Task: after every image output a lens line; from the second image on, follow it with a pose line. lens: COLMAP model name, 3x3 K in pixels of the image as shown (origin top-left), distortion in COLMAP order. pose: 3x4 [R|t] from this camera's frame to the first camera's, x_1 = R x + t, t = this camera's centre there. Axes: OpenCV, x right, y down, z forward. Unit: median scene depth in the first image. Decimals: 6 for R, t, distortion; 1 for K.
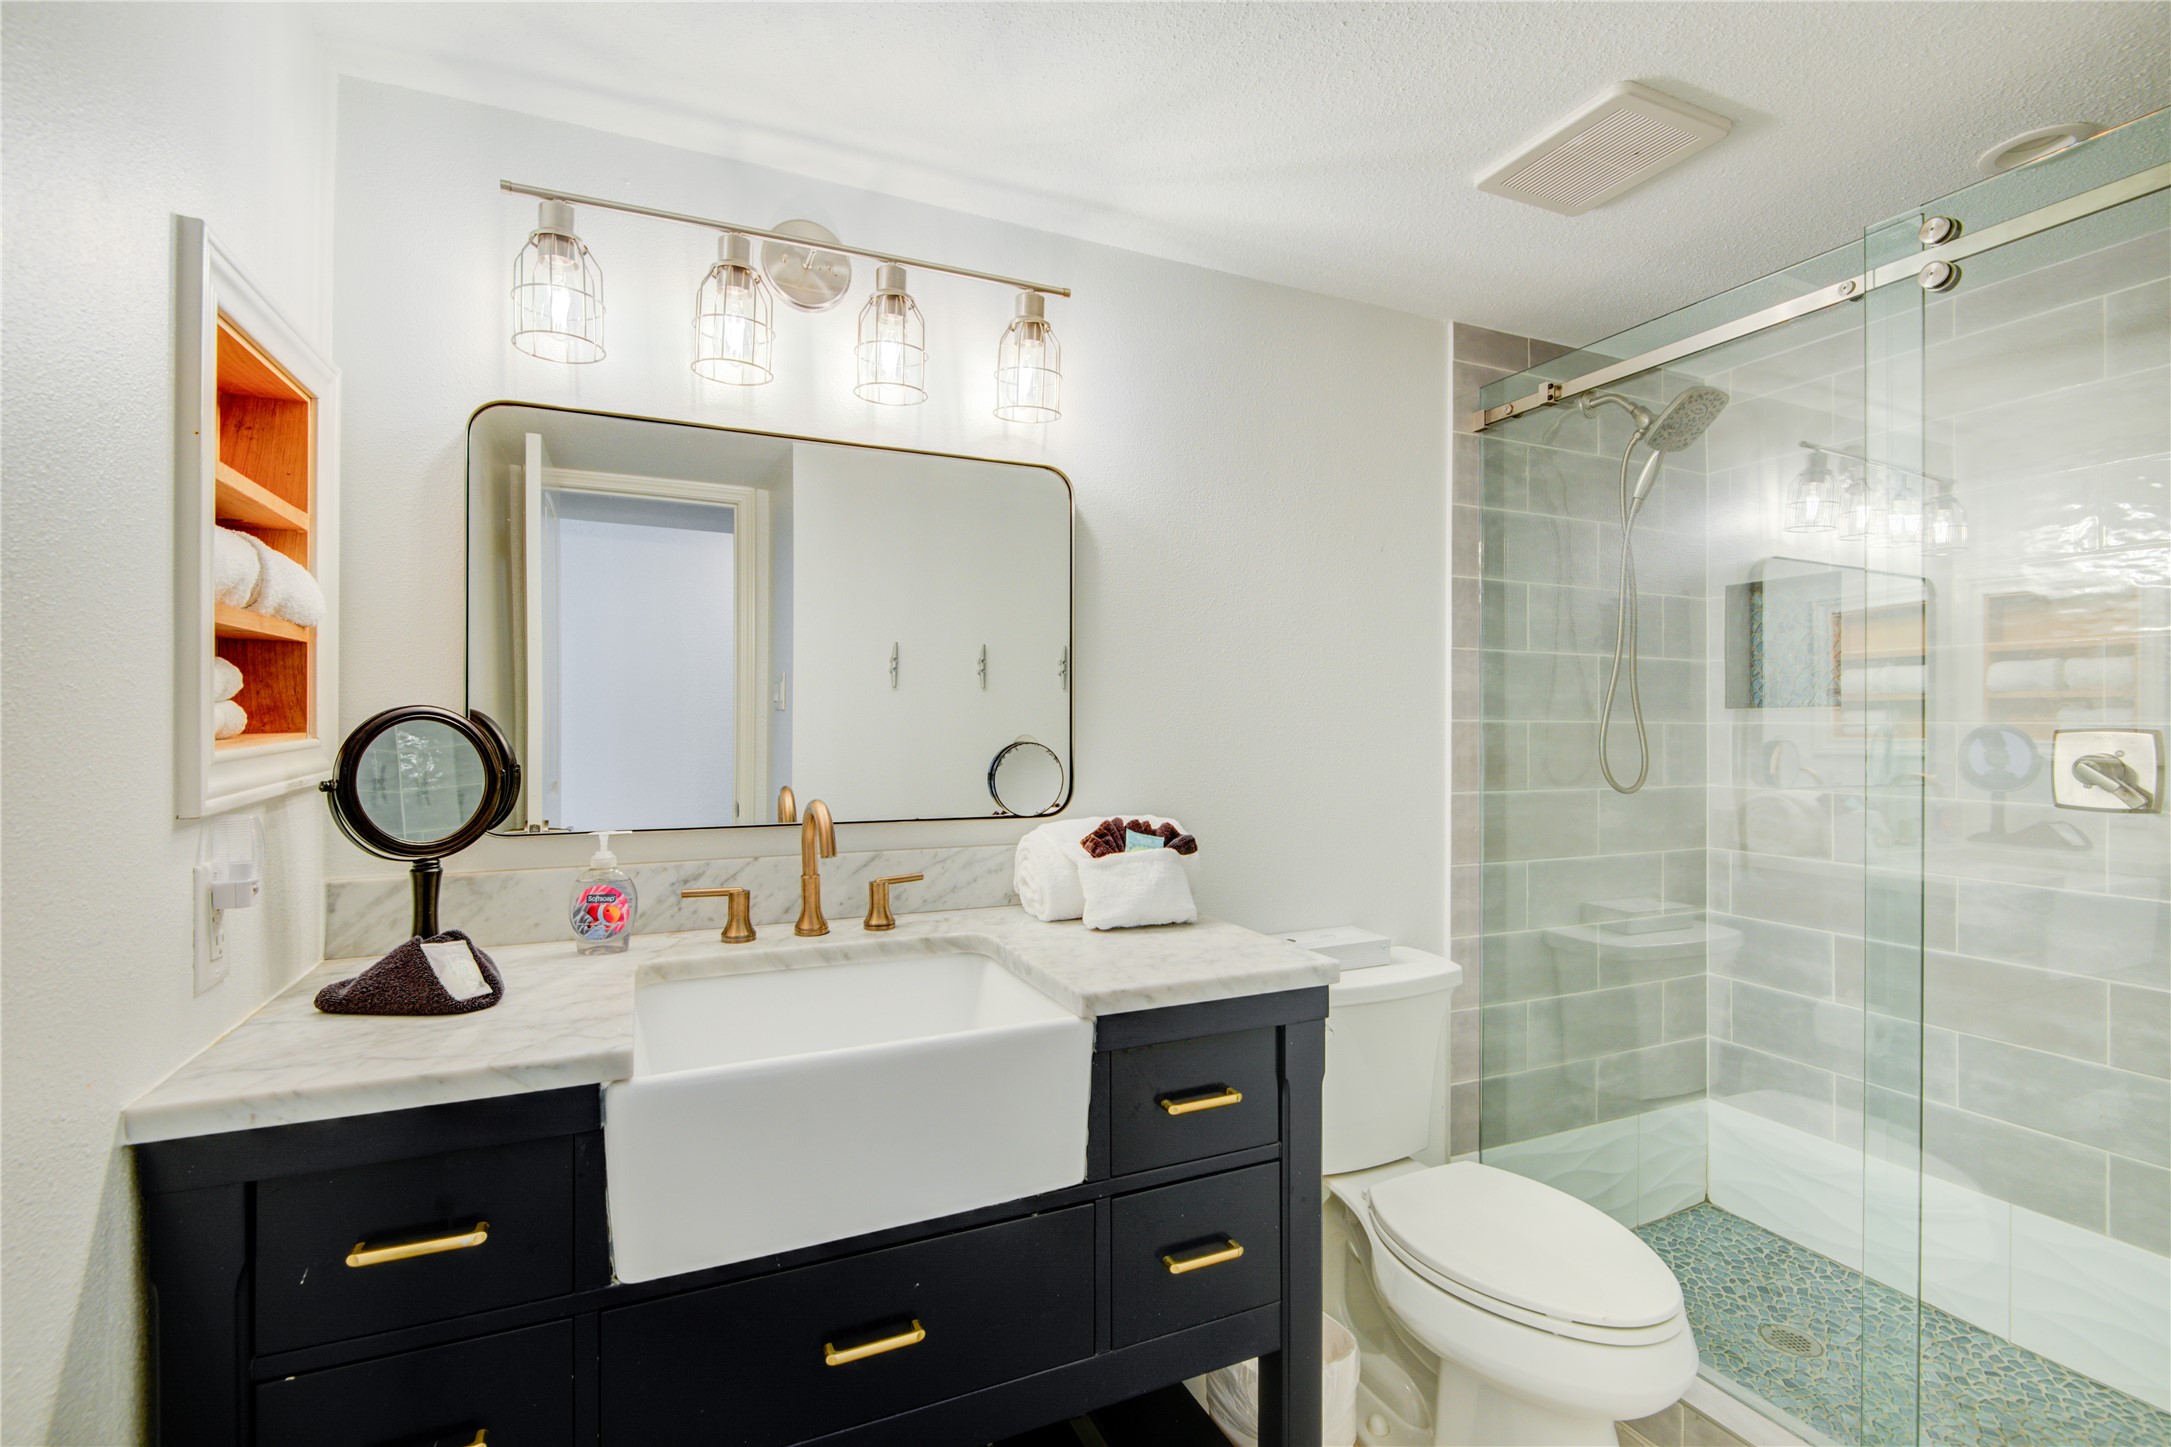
lens RADIAL K [[981.2, 0, 1080.3], [0, 981.2, 724.2], [0, 0, 1]] dist [0.006930, -0.006617]
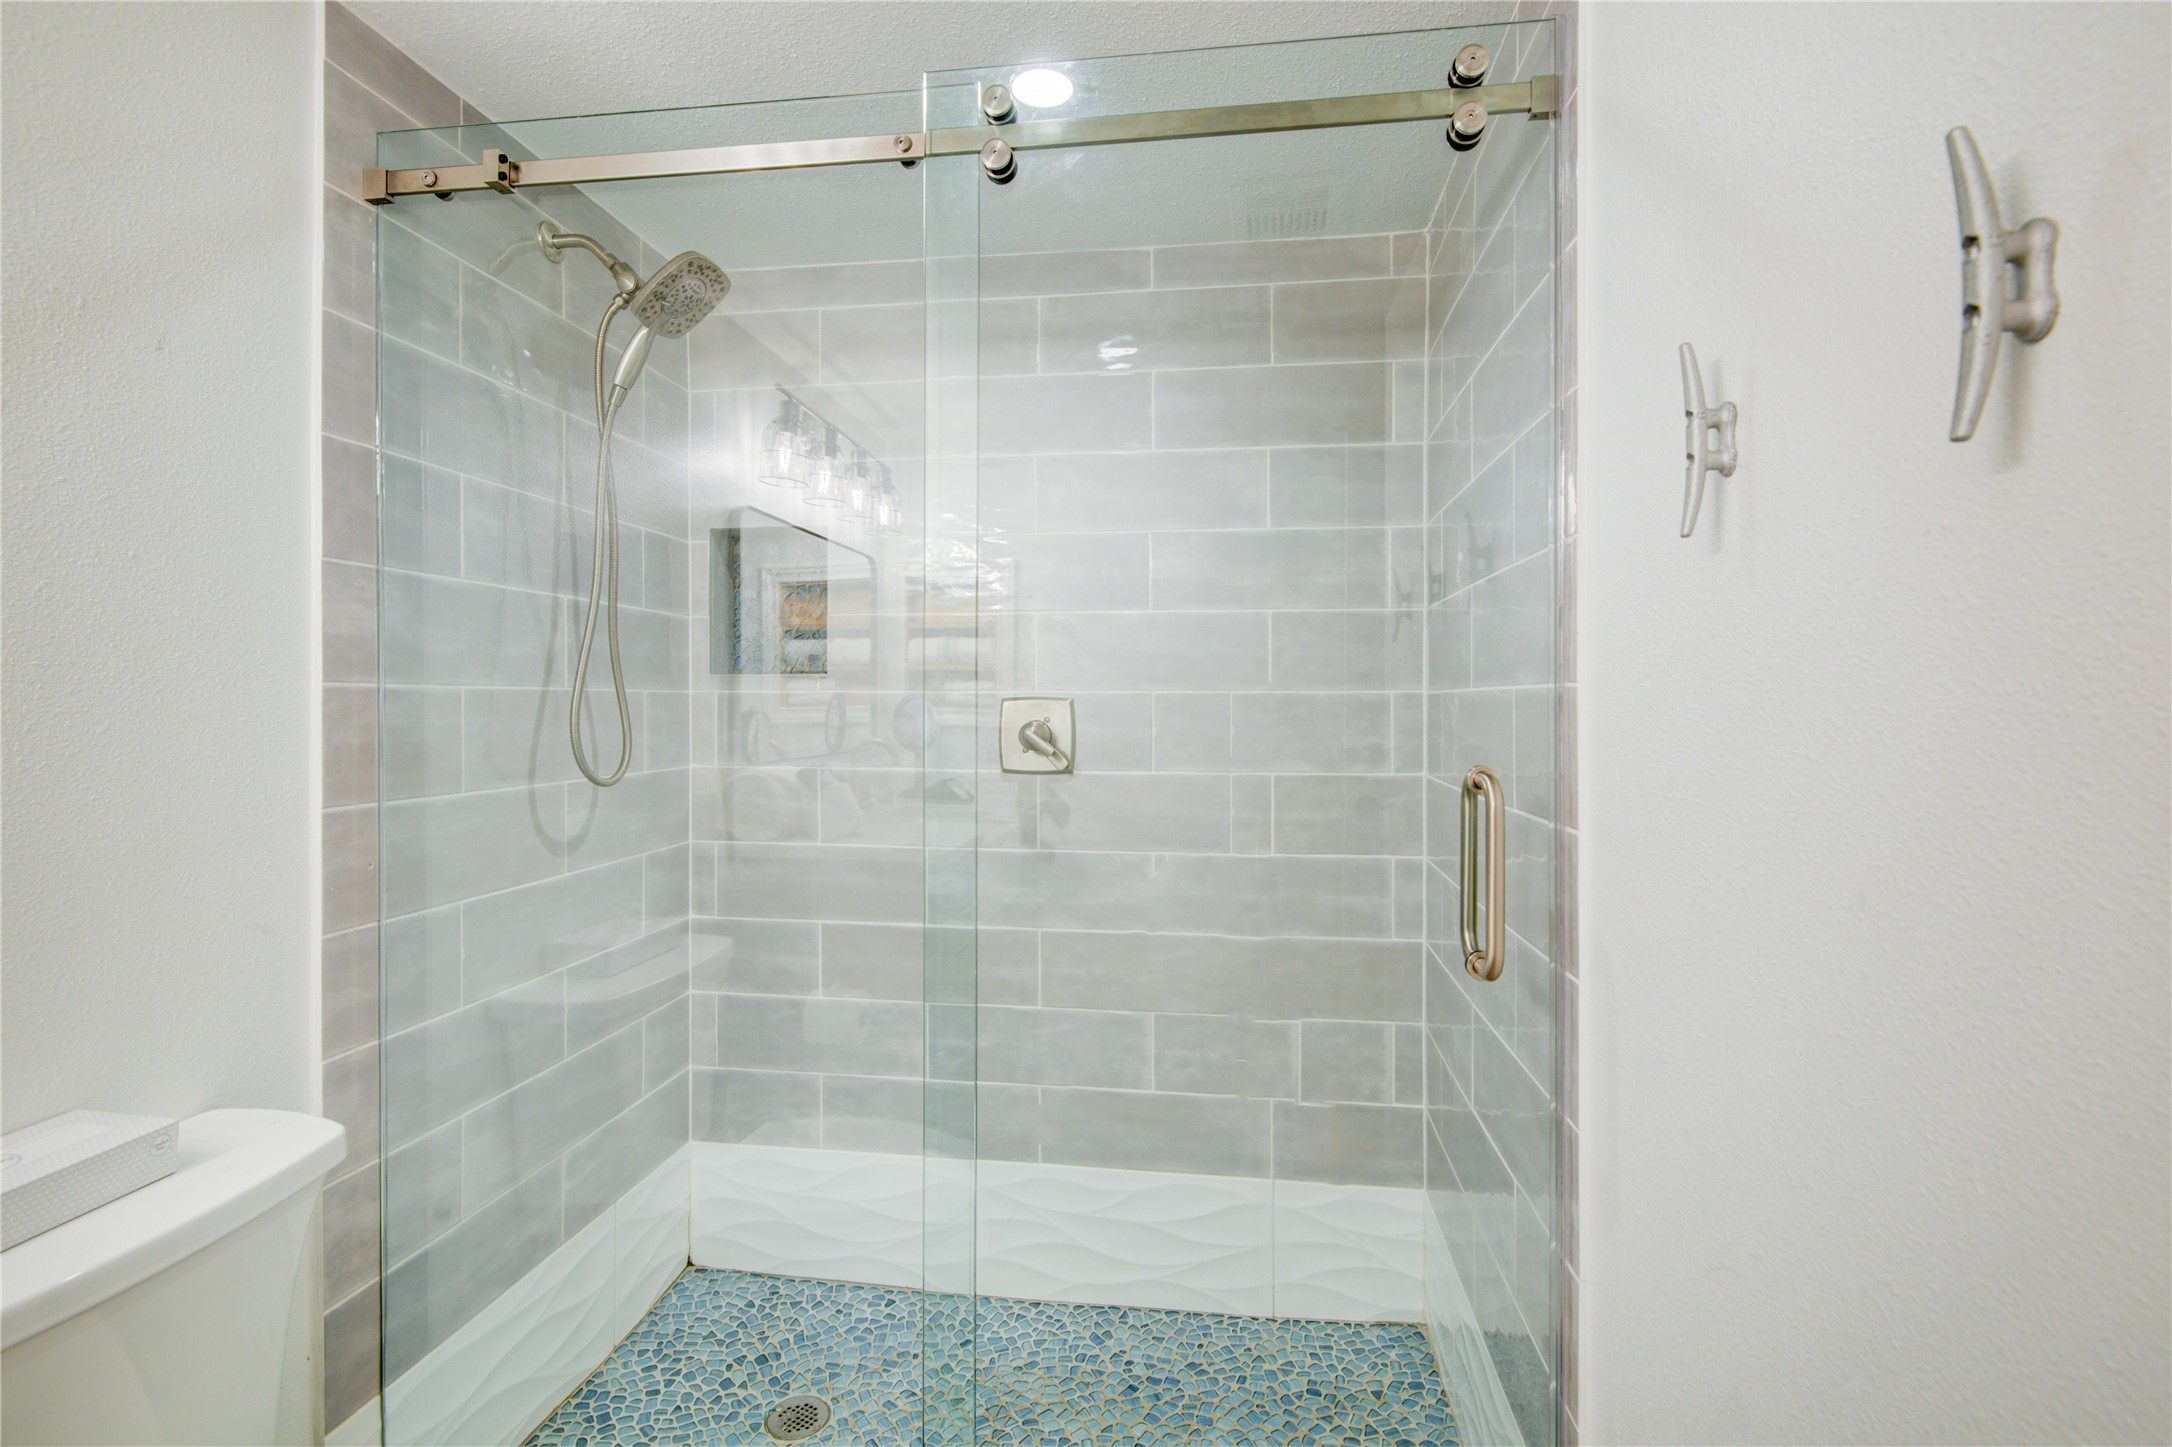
lens RADIAL K [[981.6, 0, 1087.1], [0, 981.6, 705.2], [0, 0, 1]] dist [0.006930, -0.006617]
pose [[0.528132, -0.006924, 0.849134, 0.121008], [-0.002732, 0.999948, 0.009854, 0.001720], [-0.849158, -0.007524, 0.528085, 0.303705]]
